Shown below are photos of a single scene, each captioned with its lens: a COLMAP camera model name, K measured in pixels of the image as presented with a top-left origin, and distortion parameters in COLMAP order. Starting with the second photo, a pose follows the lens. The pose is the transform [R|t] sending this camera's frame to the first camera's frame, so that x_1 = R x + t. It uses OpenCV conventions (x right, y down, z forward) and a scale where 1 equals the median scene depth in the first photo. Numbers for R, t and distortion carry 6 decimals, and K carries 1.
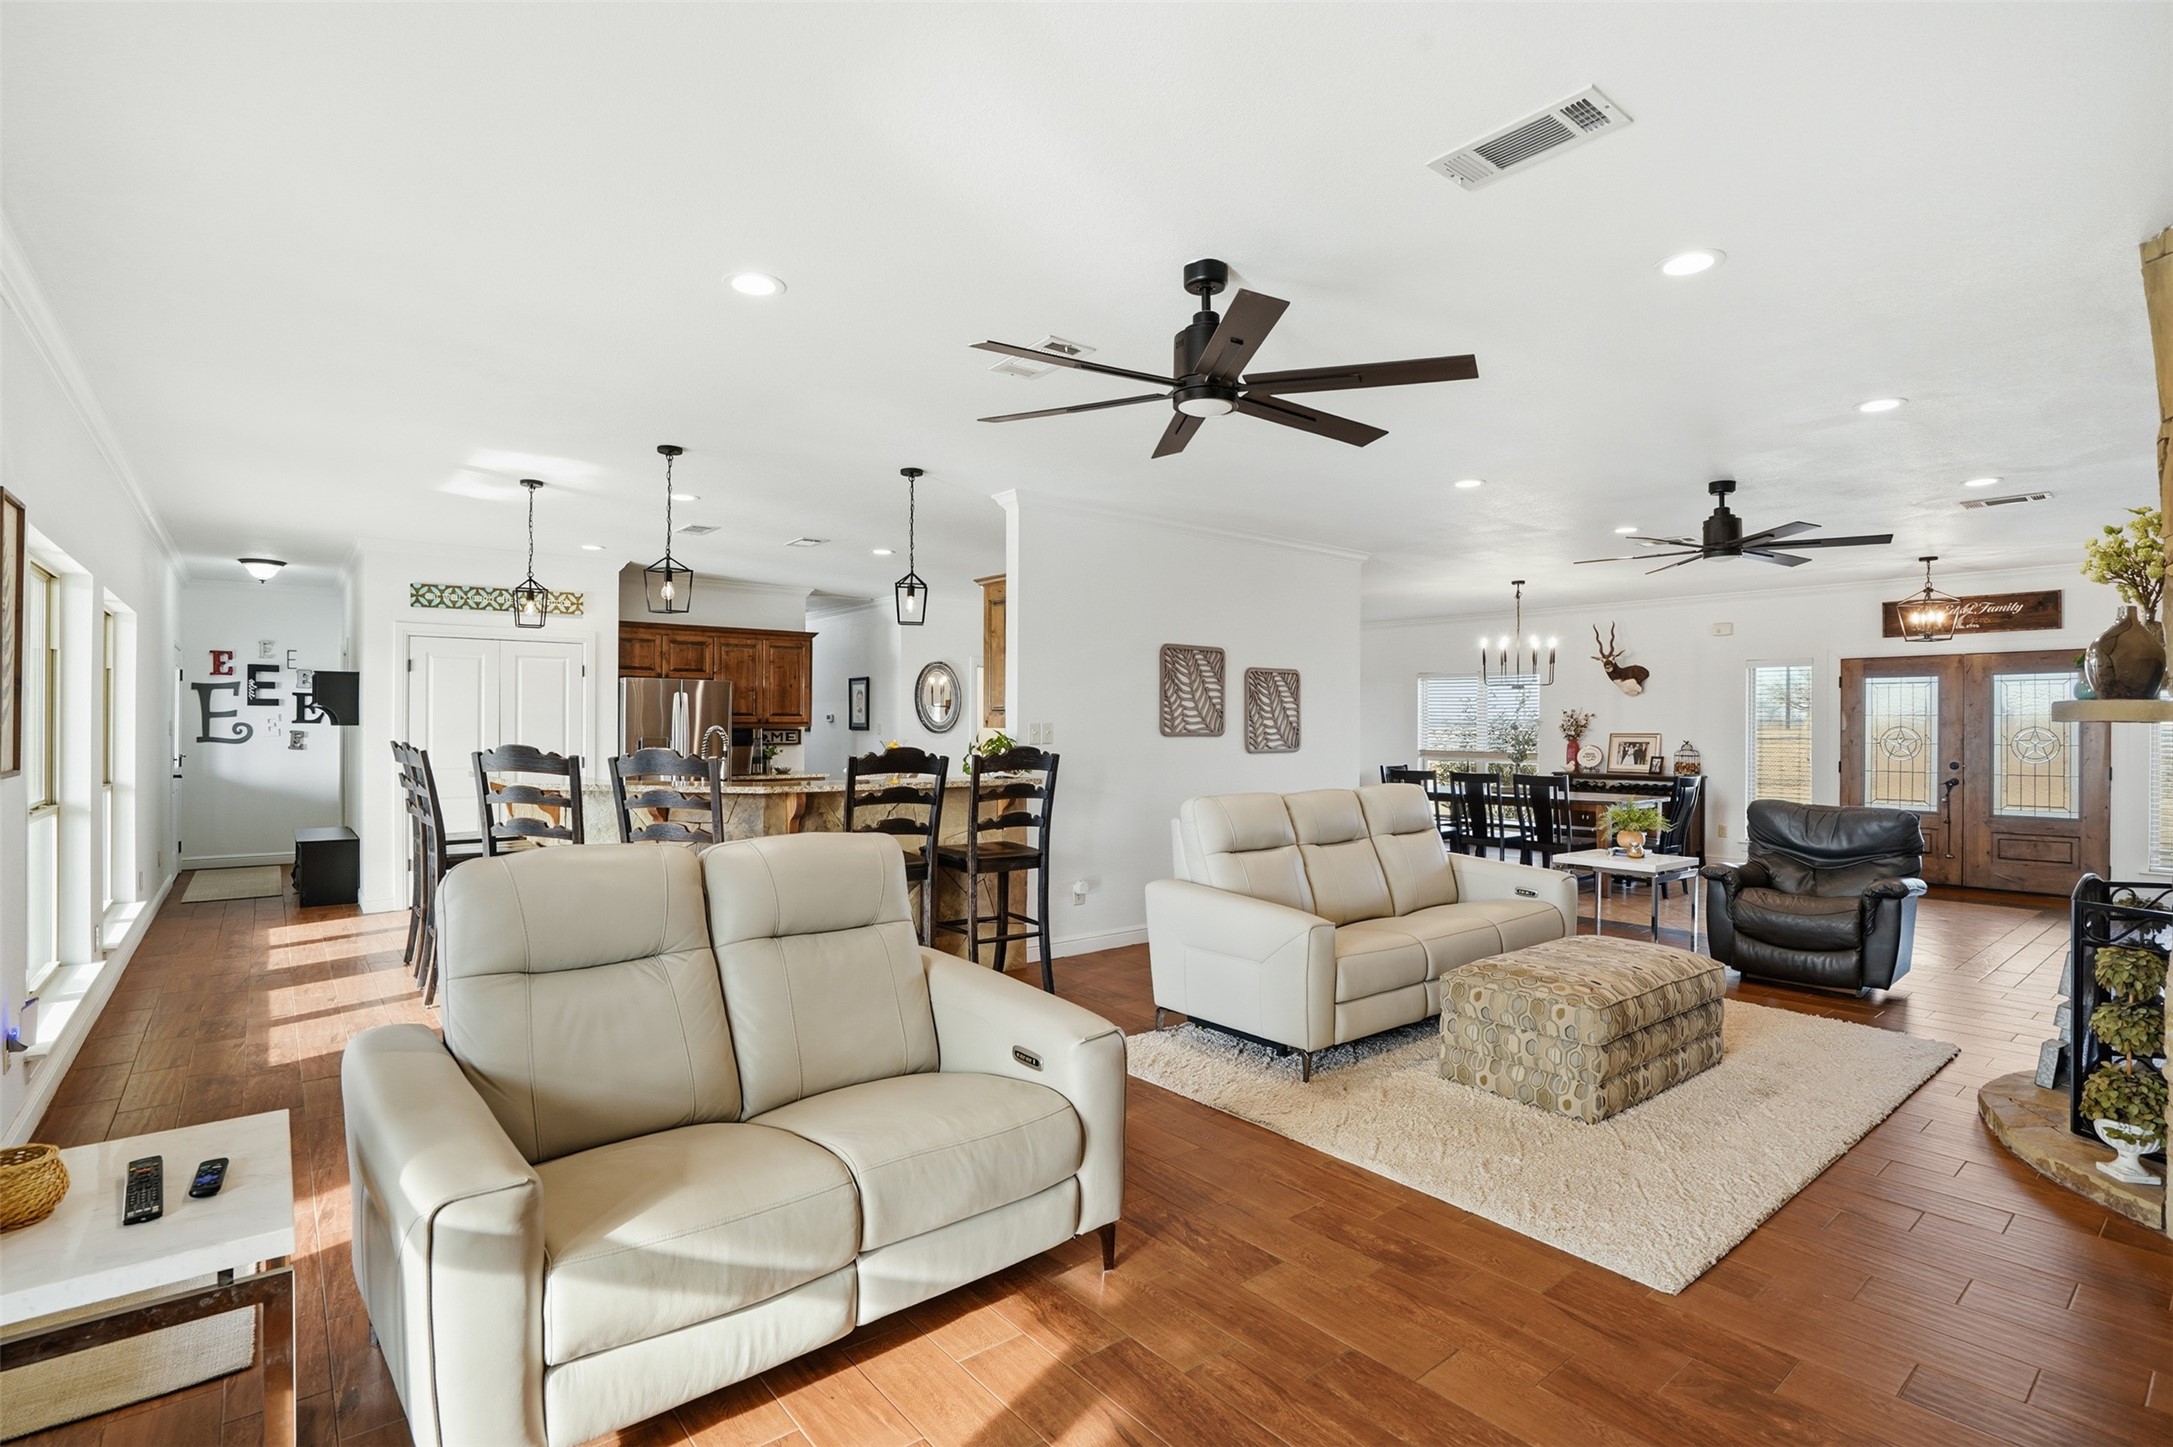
lens RADIAL K [[1031.0, 0, 1082.8], [0, 1031.0, 730.6], [0, 0, 1]] dist [-0.056738, 0.022086]
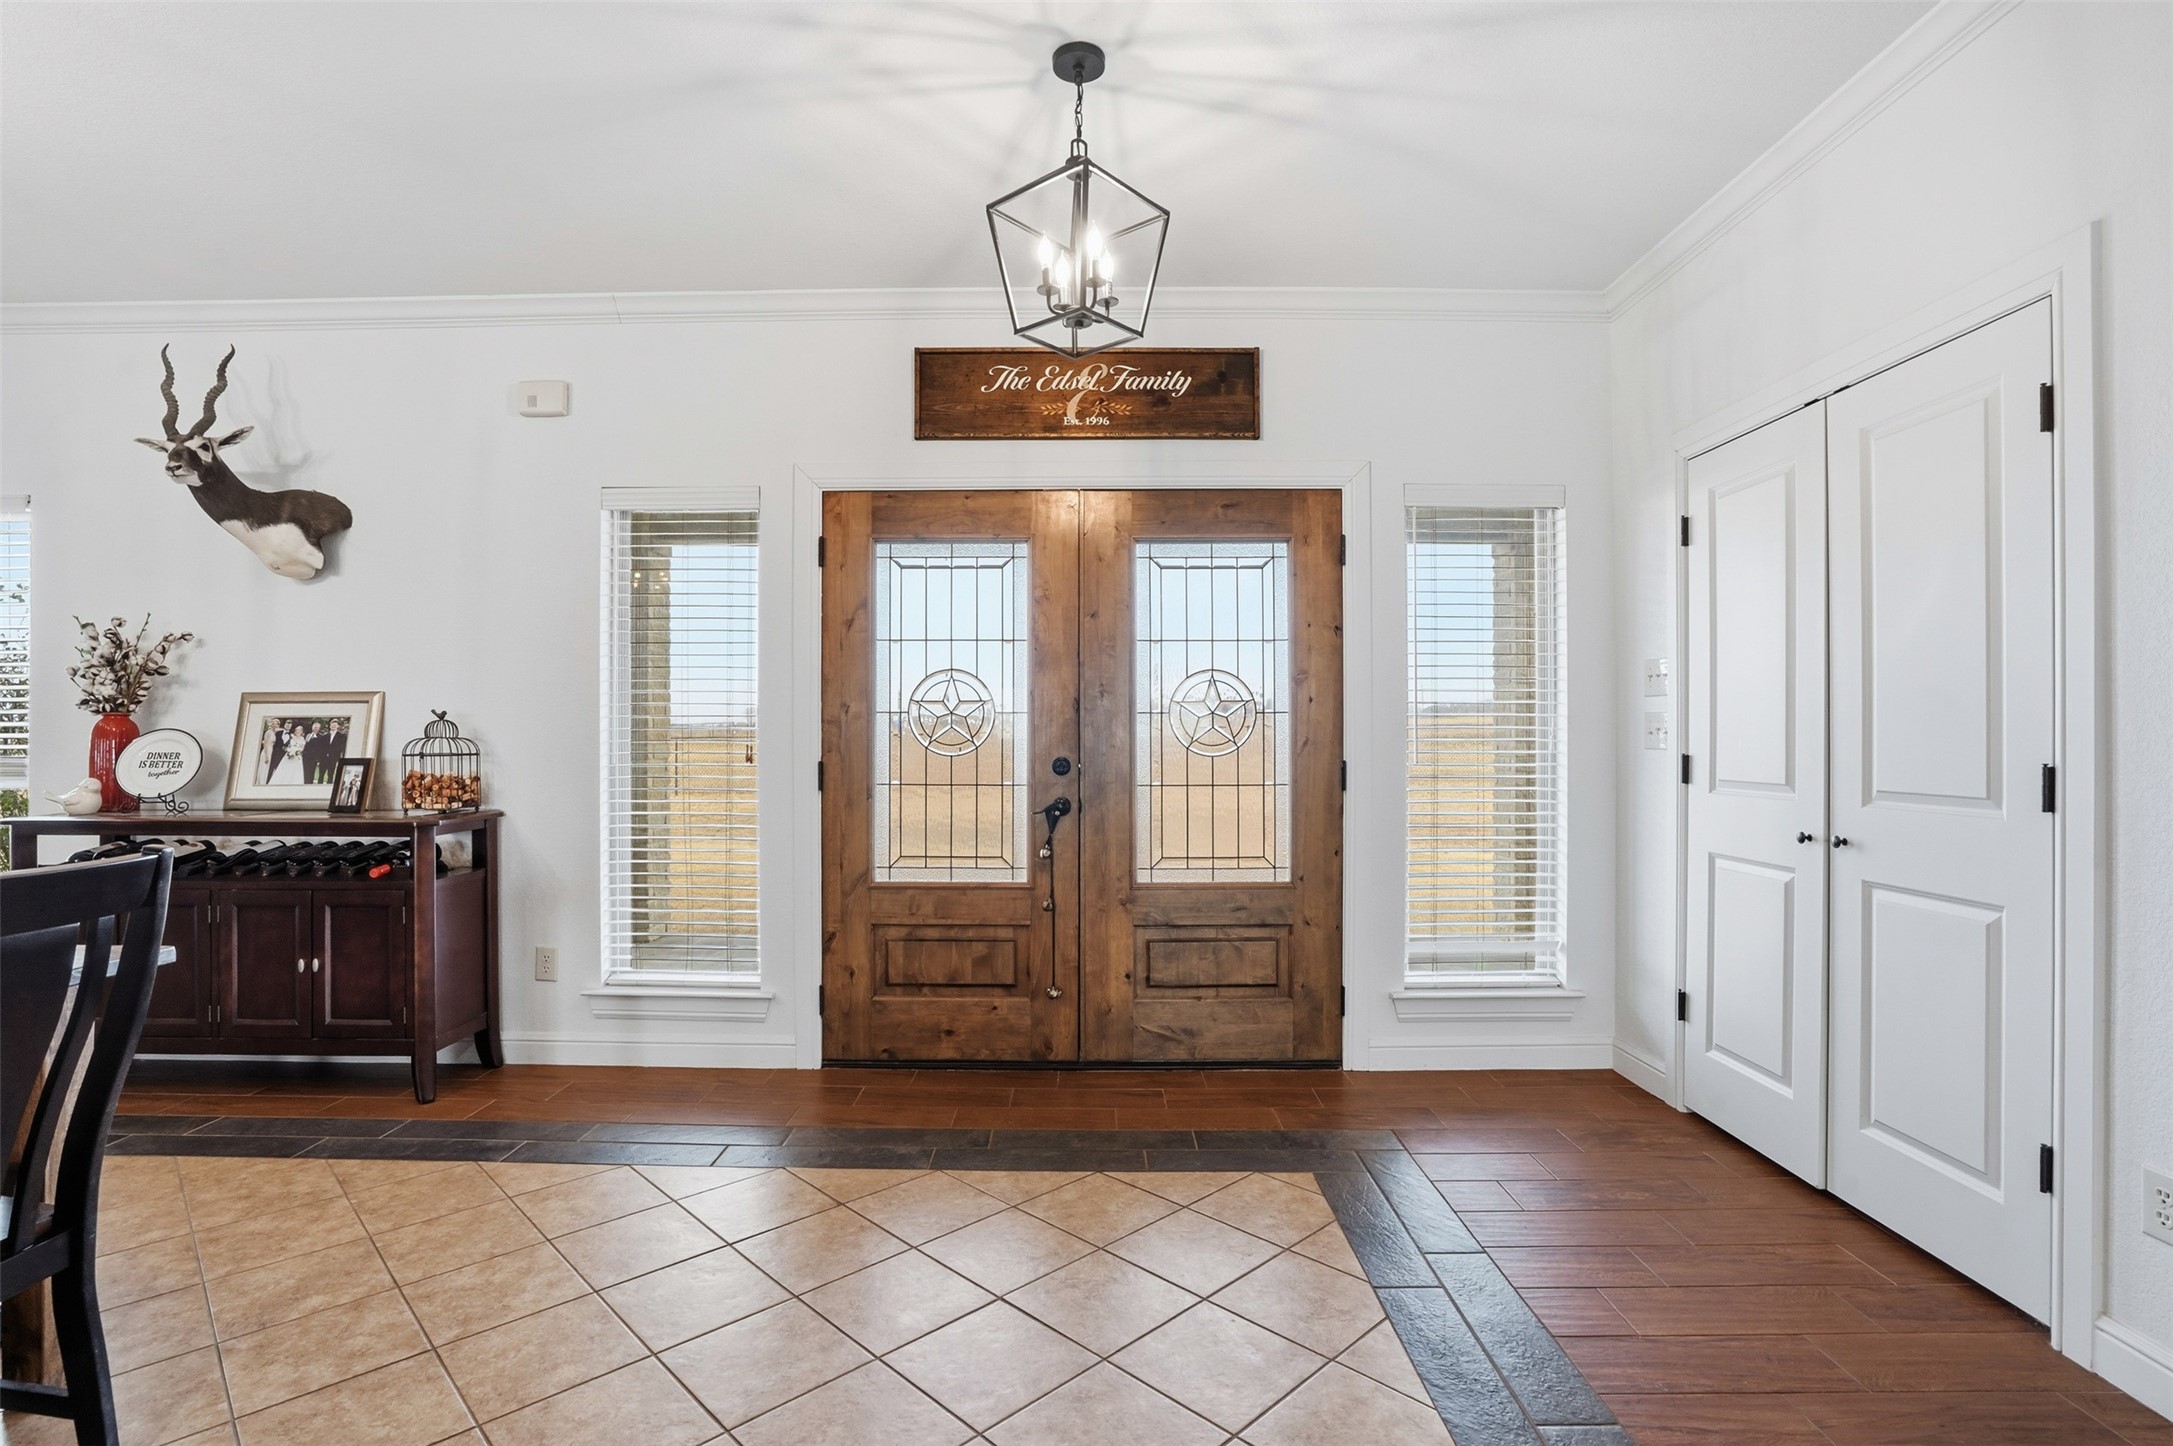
lens RADIAL K [[1031.0, 0, 1067.0], [0, 1031.0, 737.5], [0, 0, 1]] dist [-0.056738, 0.022086]
pose [[0.640569, -0.004347, 0.767888, 0.586255], [0.004357, 0.999988, 0.002027, 0.024014], [-0.767888, 0.002047, 0.640580, 0.774176]]
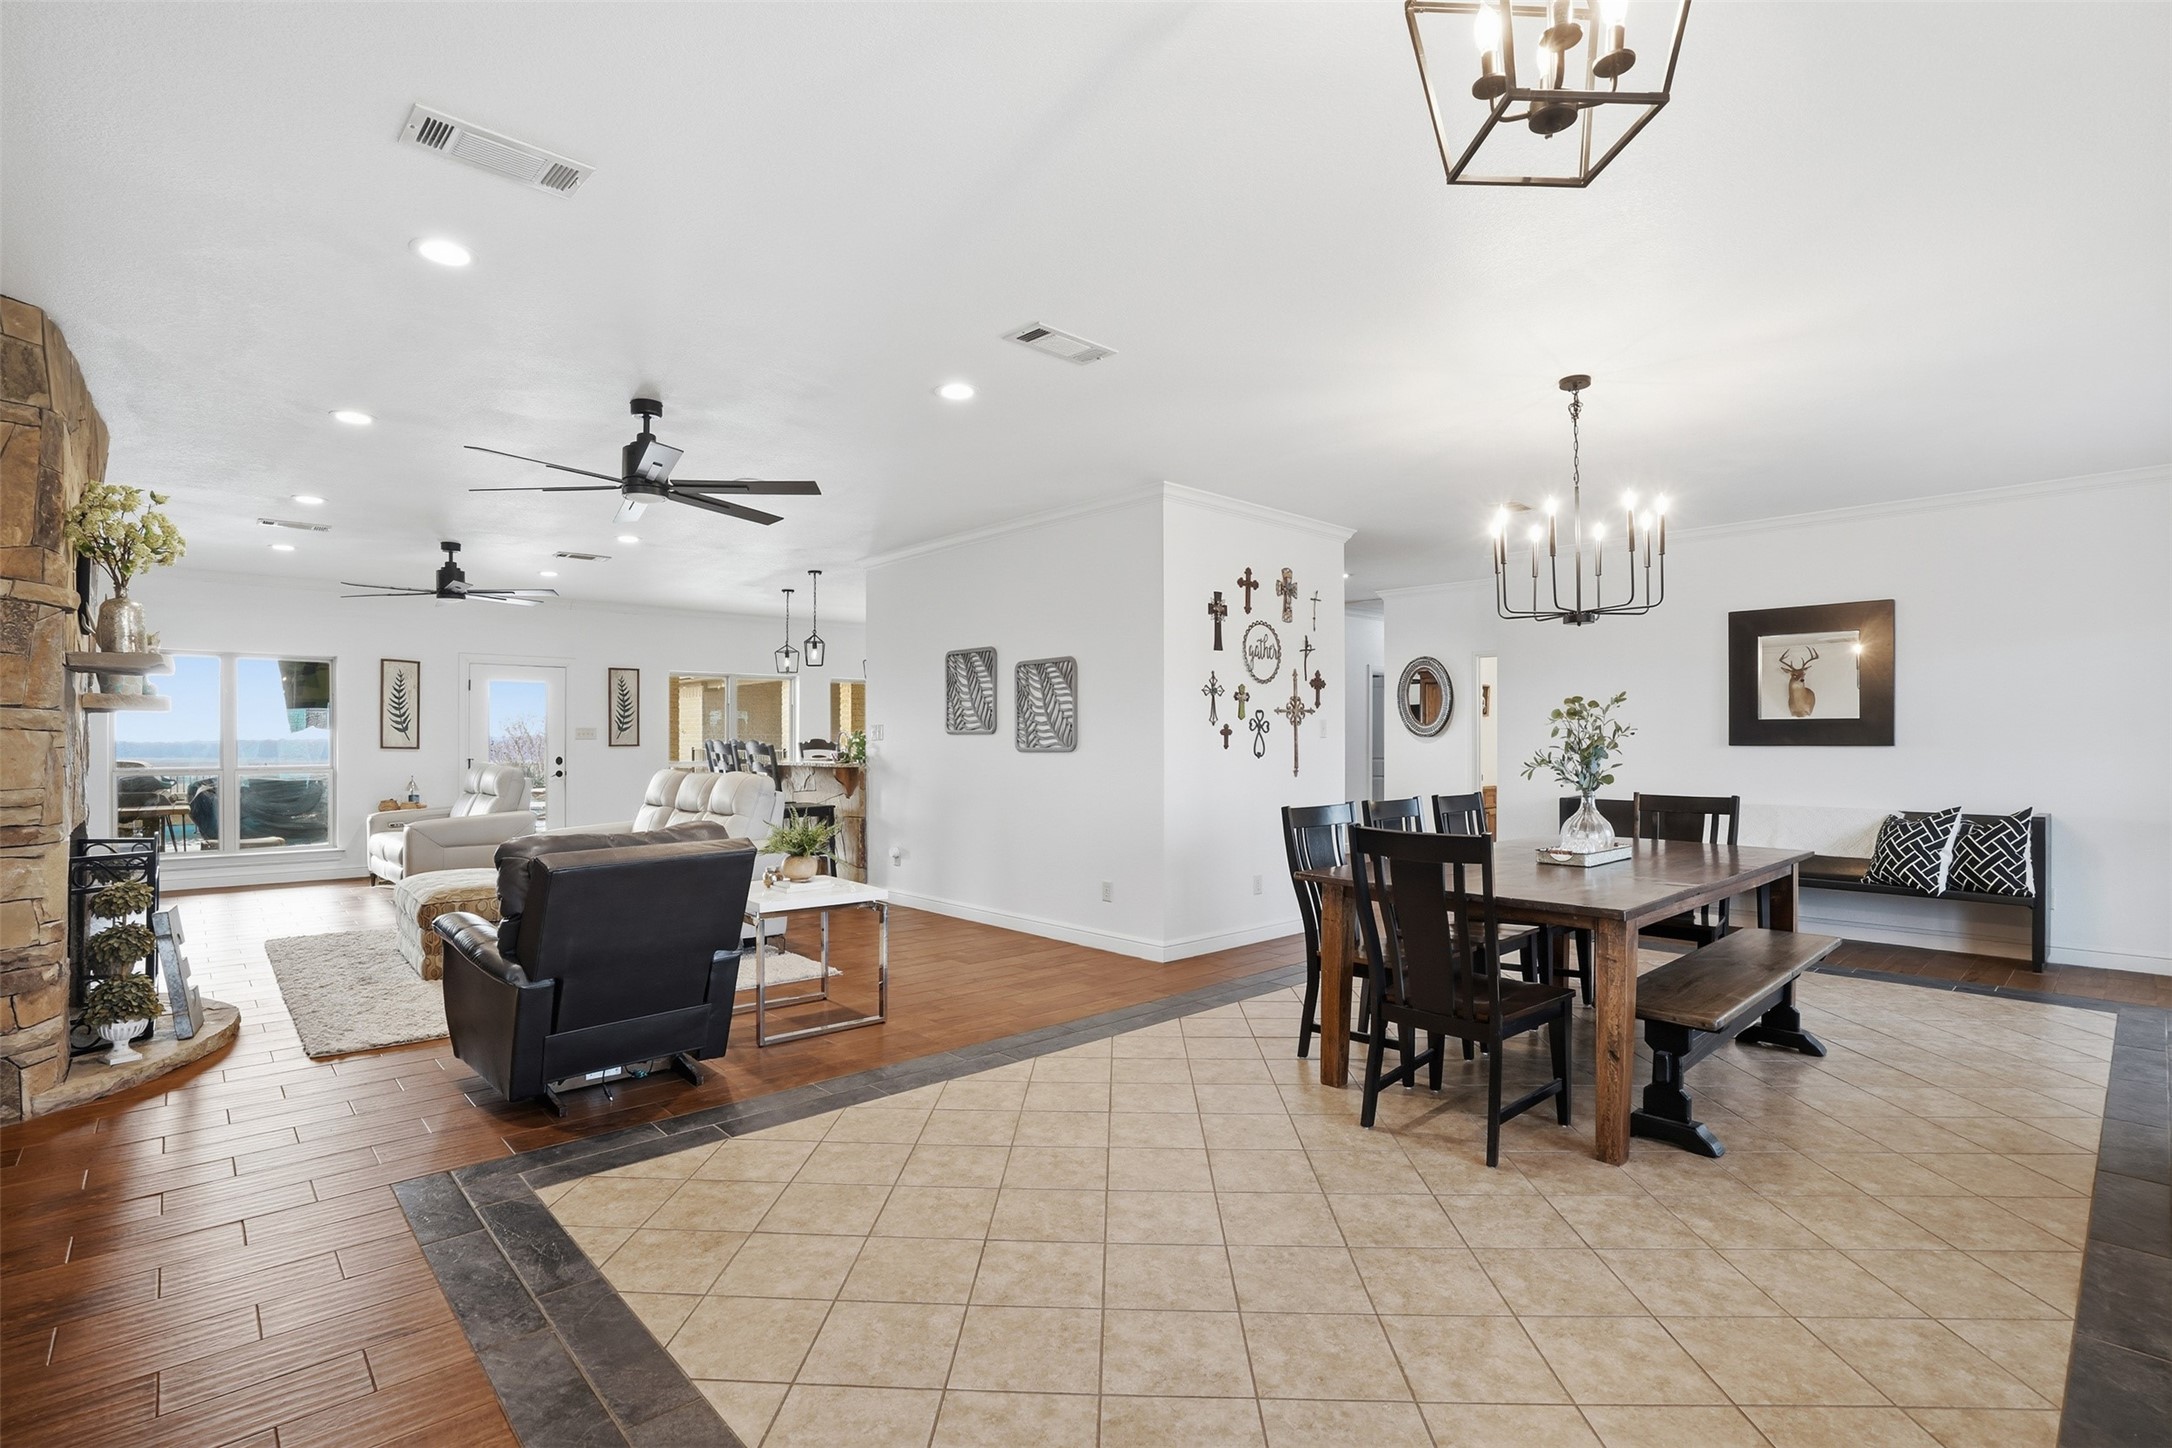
lens RADIAL K [[1030.5, 0, 1078.7], [0, 1030.5, 745.7], [0, 0, 1]] dist [-0.056738, 0.022086]
pose [[0.055977, 0.000578, -0.998432, 0.968885], [-0.002728, 0.999996, 0.000426, 0.014236], [0.998428, 0.002700, 0.055978, 0.865848]]
